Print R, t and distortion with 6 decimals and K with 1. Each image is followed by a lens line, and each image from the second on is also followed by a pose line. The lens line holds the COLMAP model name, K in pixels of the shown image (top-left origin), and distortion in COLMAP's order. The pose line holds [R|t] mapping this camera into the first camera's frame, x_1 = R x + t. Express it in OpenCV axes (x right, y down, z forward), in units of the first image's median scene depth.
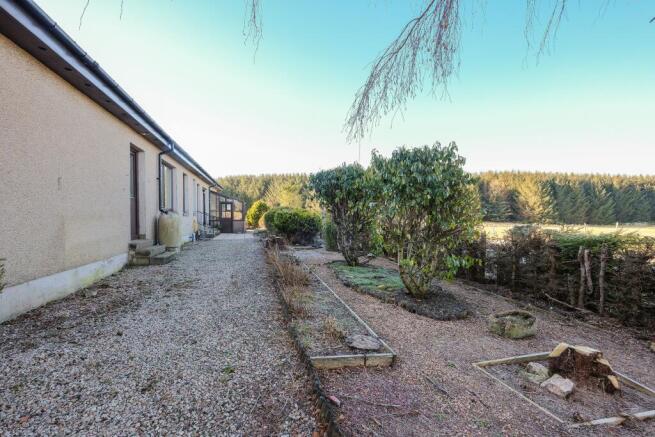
lens RADIAL K [[286.9, 0, 327.5], [0, 286.9, 218.5], [0, 0, 1]] dist [-0.001405, 0.000024]
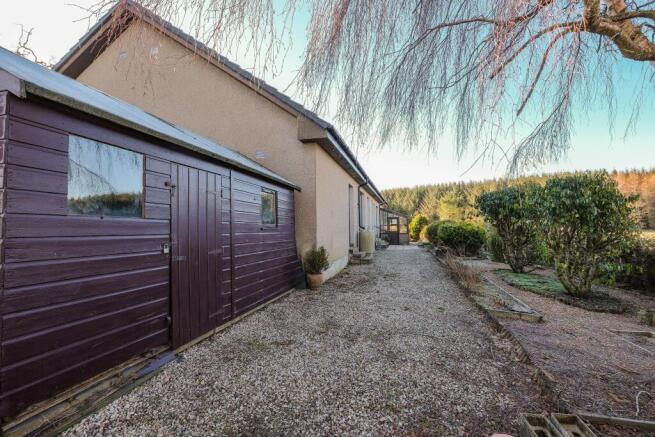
lens RADIAL K [[340.4, 0, 328.5], [0, 340.4, 210.8], [0, 0, 1]] dist [-0.001250, 0.000149]
pose [[0.902040, -0.032971, -0.430391, -0.002509], [0.007691, 0.998148, -0.060346, -0.007288], [0.431584, 0.051125, 0.900623, -0.563132]]
